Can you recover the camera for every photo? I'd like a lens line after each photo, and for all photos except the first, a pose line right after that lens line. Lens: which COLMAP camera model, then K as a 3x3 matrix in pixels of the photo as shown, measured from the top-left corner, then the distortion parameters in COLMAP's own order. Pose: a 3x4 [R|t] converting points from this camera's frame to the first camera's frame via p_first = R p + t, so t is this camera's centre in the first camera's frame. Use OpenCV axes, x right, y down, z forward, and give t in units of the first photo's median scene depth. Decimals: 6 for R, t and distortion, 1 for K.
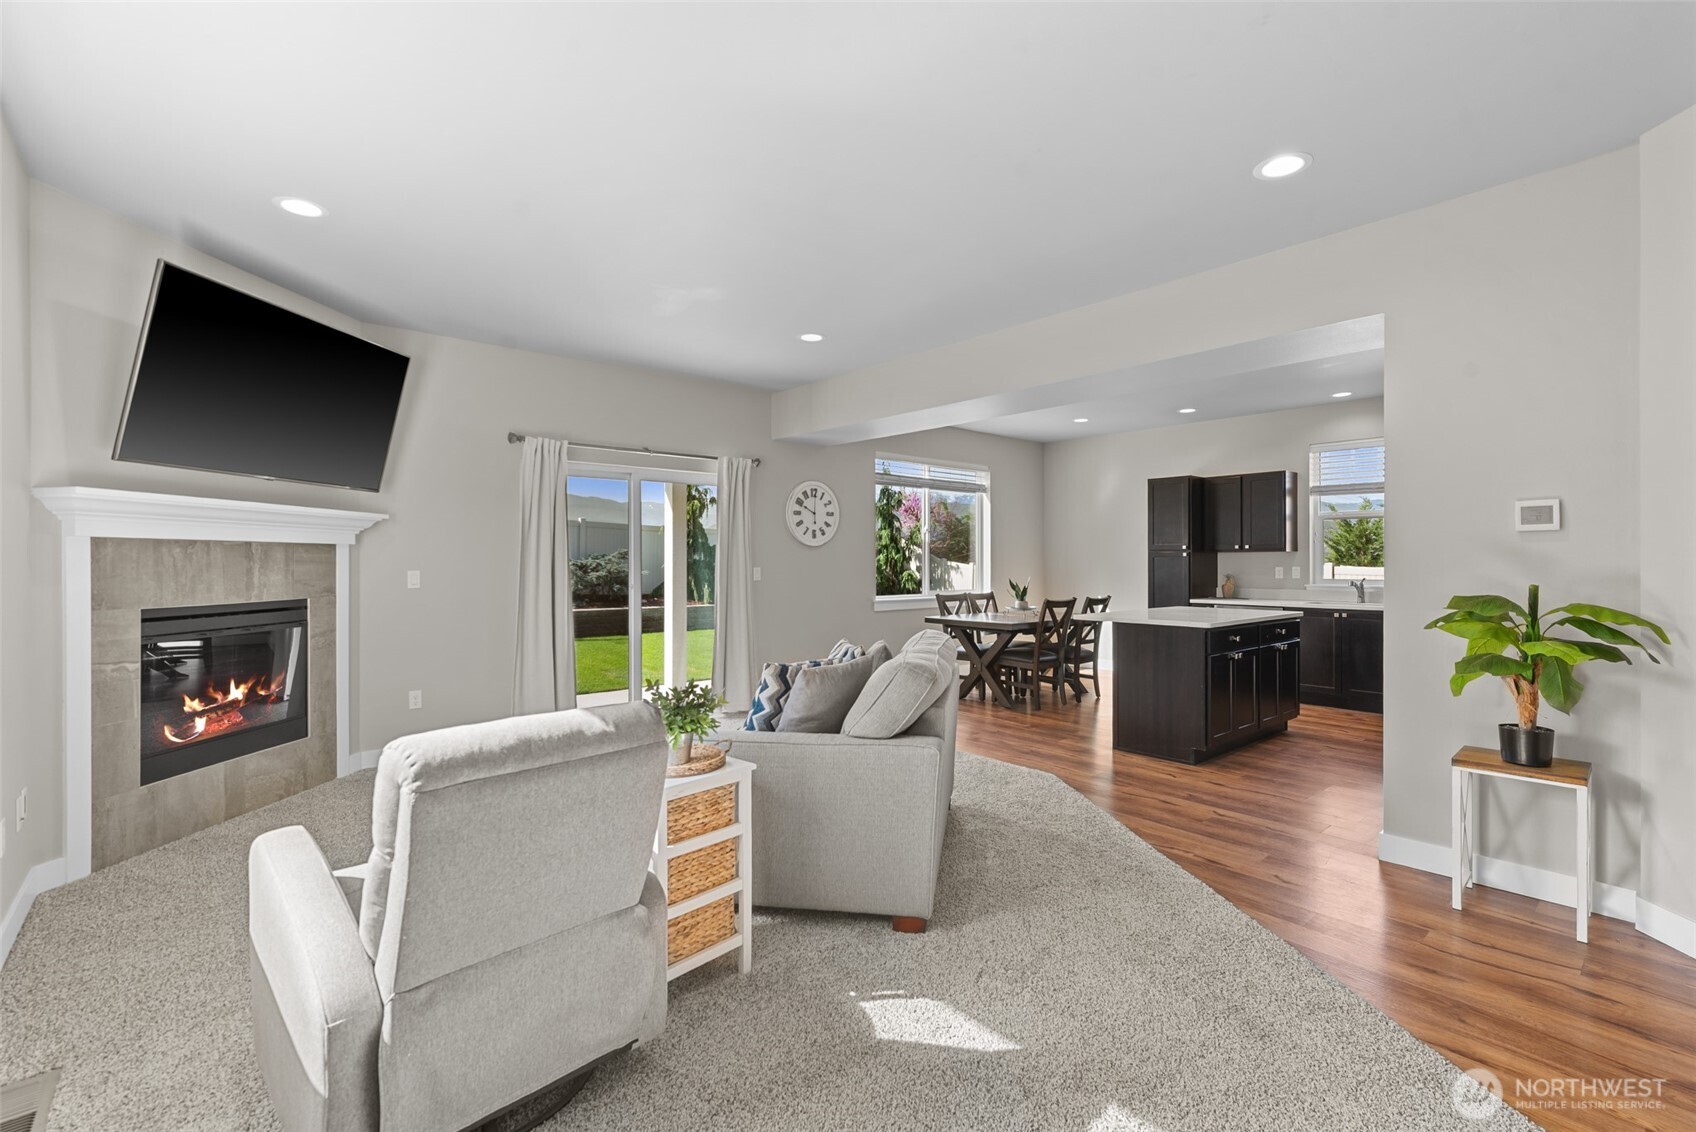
lens RADIAL K [[744.8, 0, 877.8], [0, 744.8, 567.8], [0, 0, 1]] dist [0.003533, 0.000428]
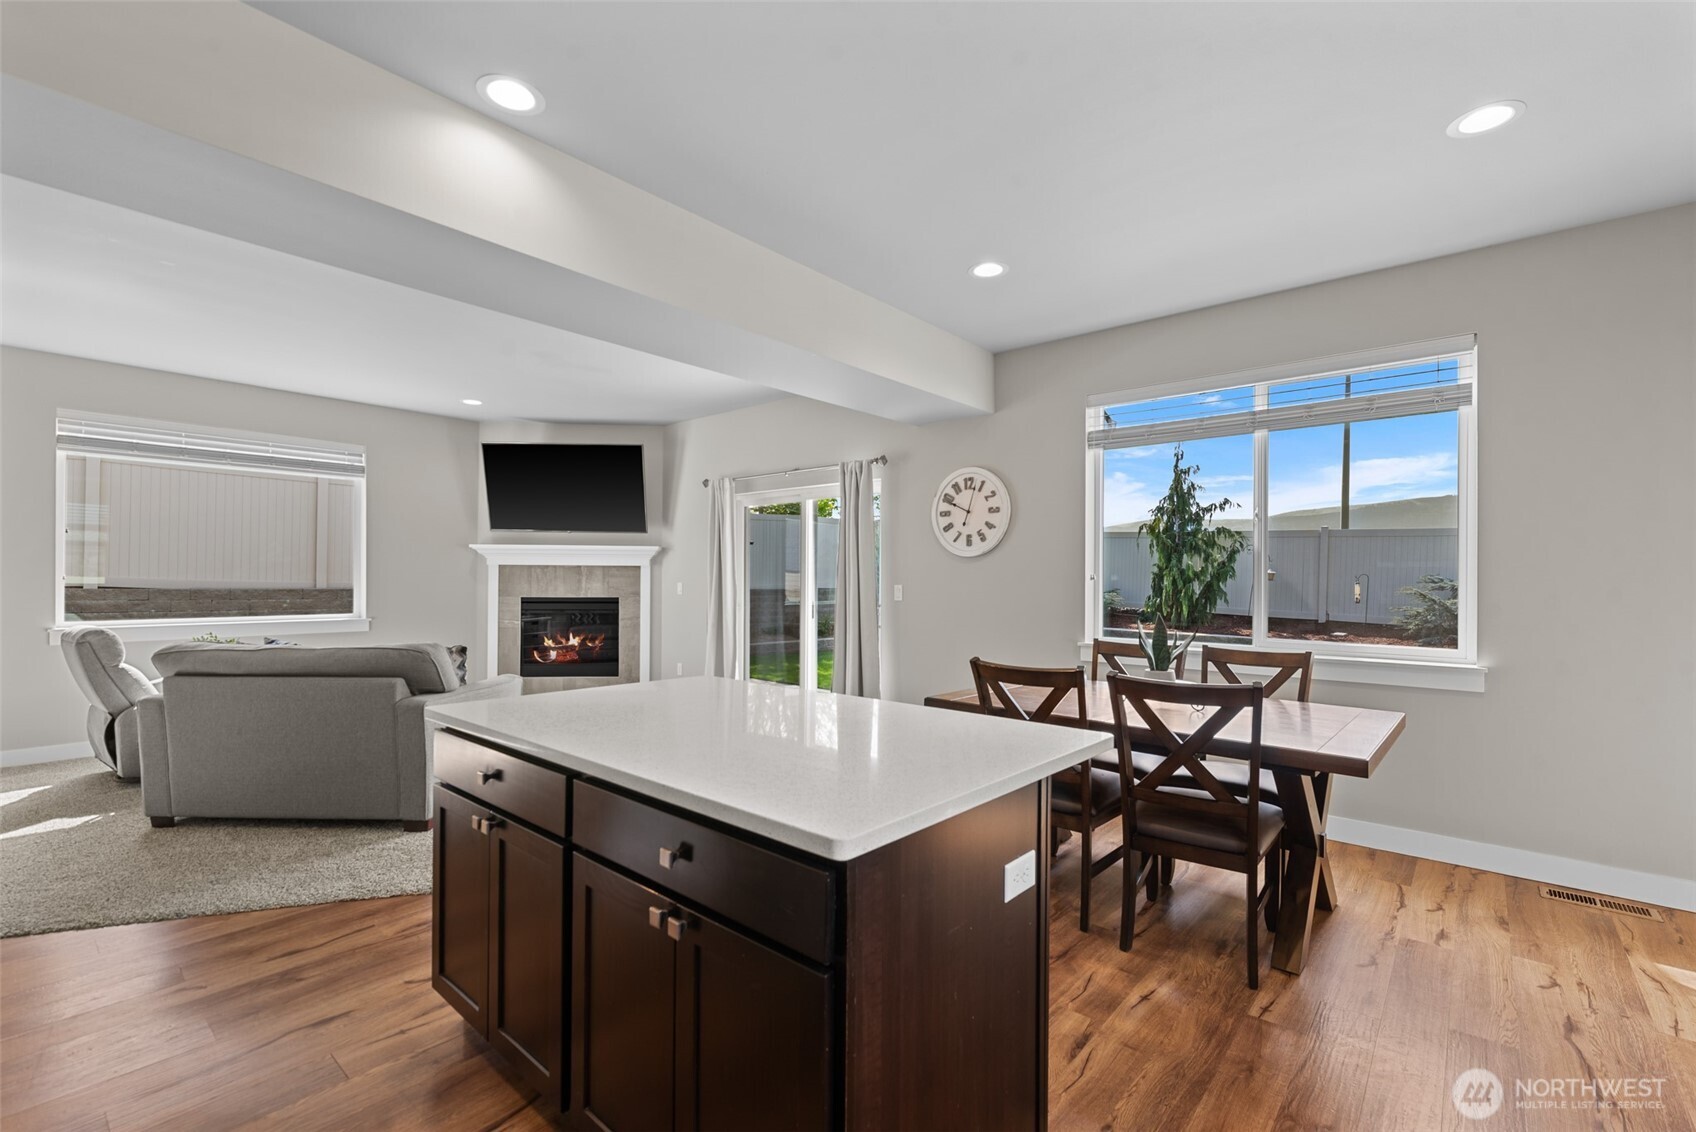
lens RADIAL K [[744.8, 0, 855.9], [0, 744.8, 570.6], [0, 0, 1]] dist [0.003533, 0.000428]
pose [[0.102354, -0.009879, -0.994699, 0.983088], [-0.015376, 0.999816, -0.011512, -0.009092], [0.994629, 0.016473, 0.102183, 1.290631]]
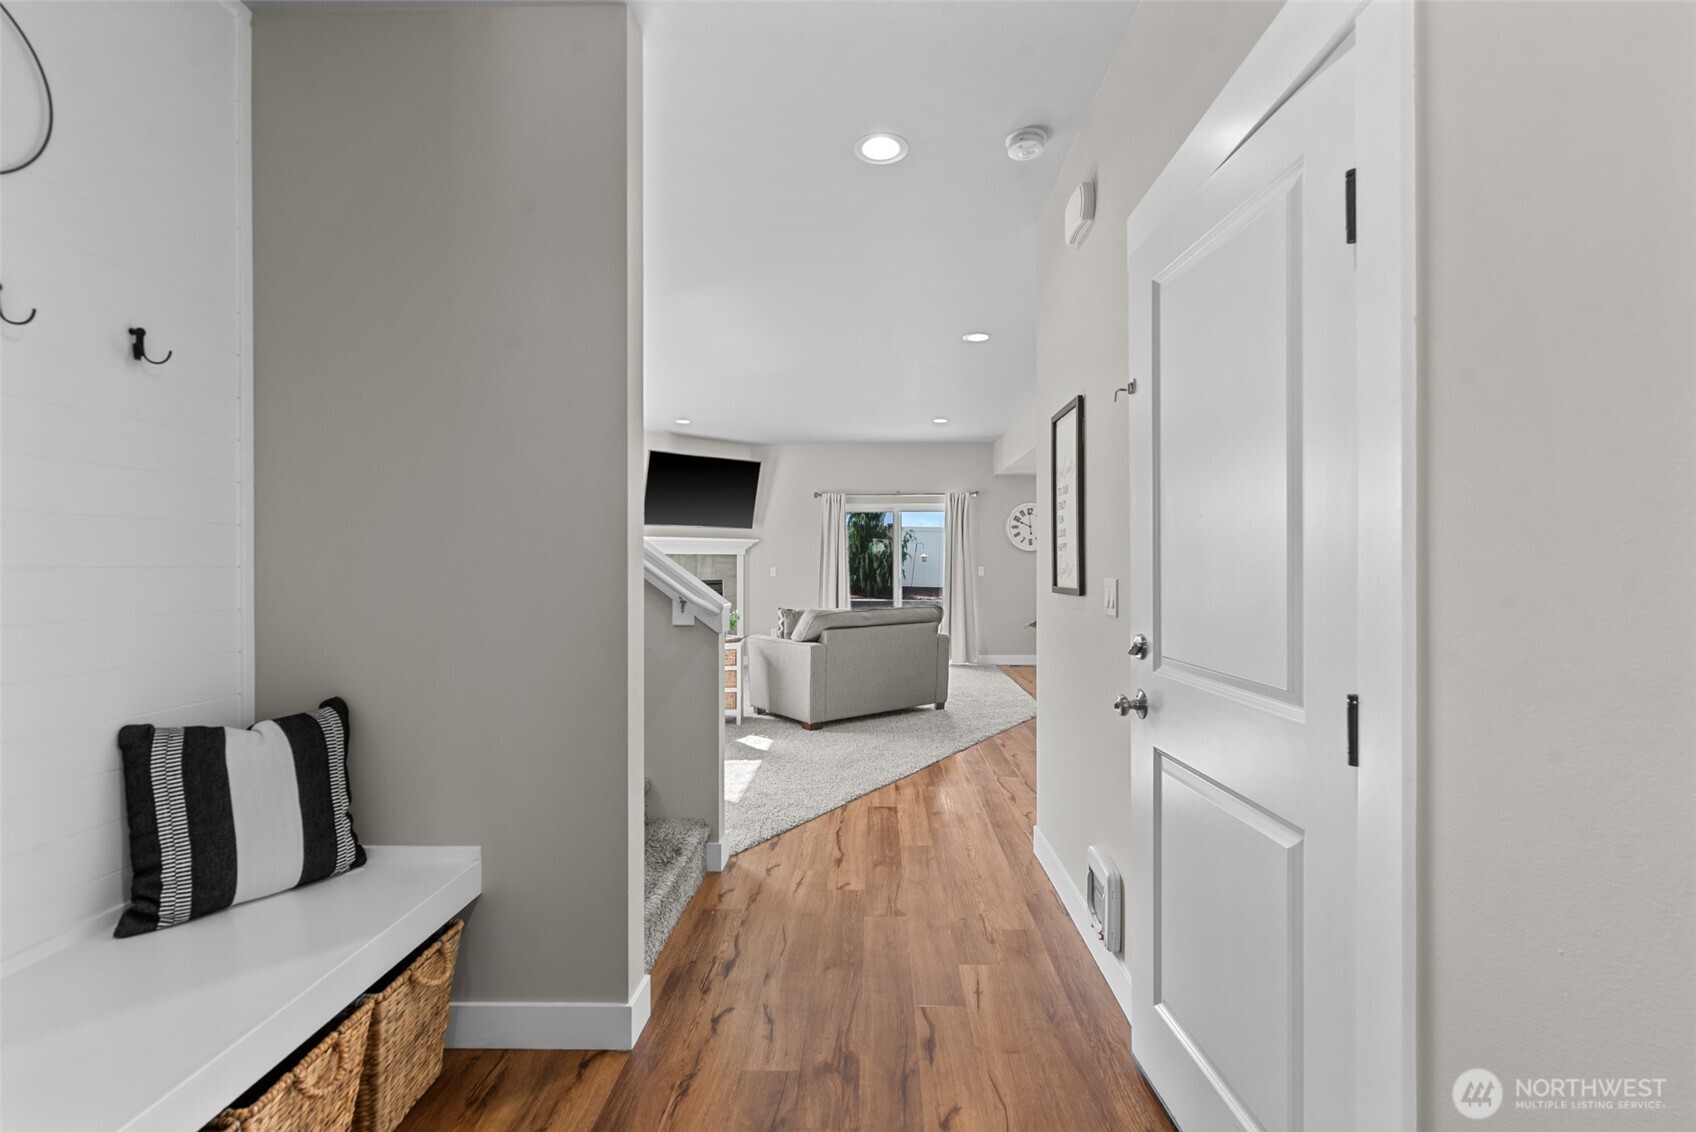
lens RADIAL K [[744.8, 0, 863.2], [0, 744.8, 562.0], [0, 0, 1]] dist [0.003533, 0.000428]
pose [[0.720536, 0.000979, -0.693417, 0.991748], [-0.006347, 0.999966, -0.005184, -0.000632], [0.693389, 0.008136, 0.720518, -0.277701]]
